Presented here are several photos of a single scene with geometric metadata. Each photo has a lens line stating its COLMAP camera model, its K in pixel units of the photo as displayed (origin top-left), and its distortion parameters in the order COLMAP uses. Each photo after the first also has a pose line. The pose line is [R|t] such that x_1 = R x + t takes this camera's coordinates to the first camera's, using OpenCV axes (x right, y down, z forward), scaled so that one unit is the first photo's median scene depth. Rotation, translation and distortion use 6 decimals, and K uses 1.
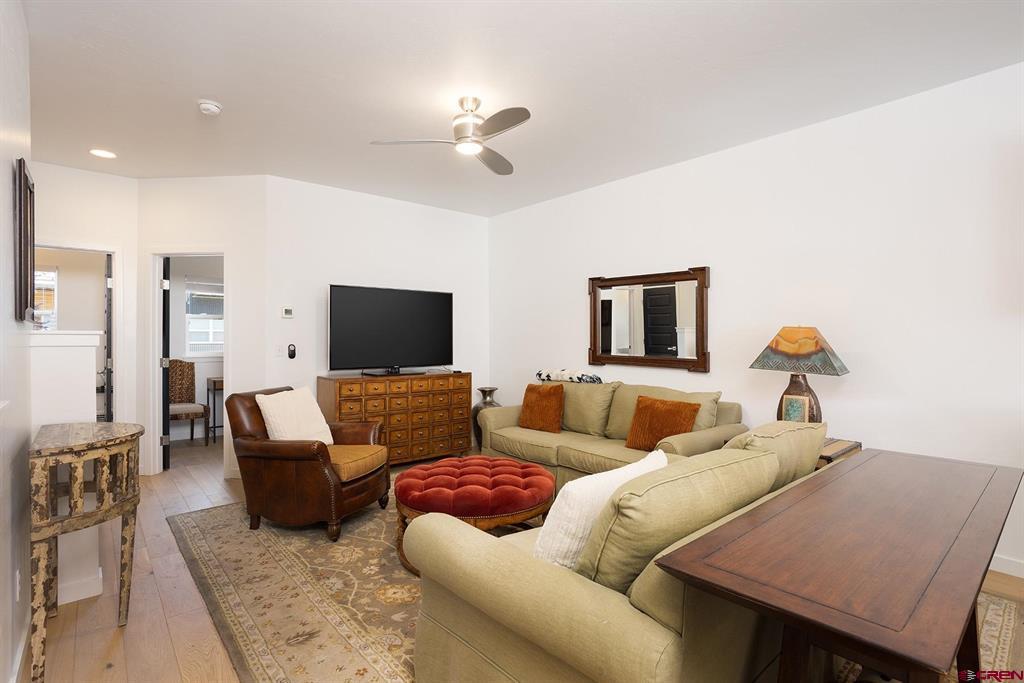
lens RADIAL K [[494.5, 0, 518.8], [0, 494.5, 340.2], [0, 0, 1]] dist [-0.024912, 0.009631]
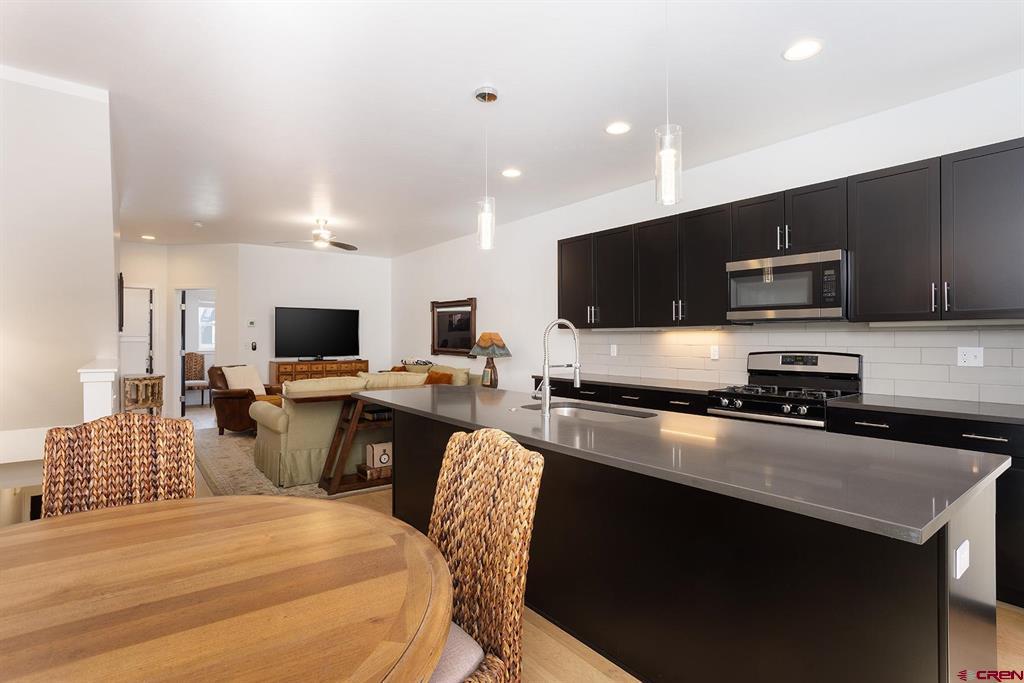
lens RADIAL K [[494.5, 0, 513.4], [0, 494.5, 338.1], [0, 0, 1]] dist [-0.024912, 0.009631]
pose [[0.998174, 0.000676, -0.060396, 0.557631], [-0.000882, 0.999994, -0.003390, -0.000247], [0.060394, 0.003437, 0.998169, -0.665984]]
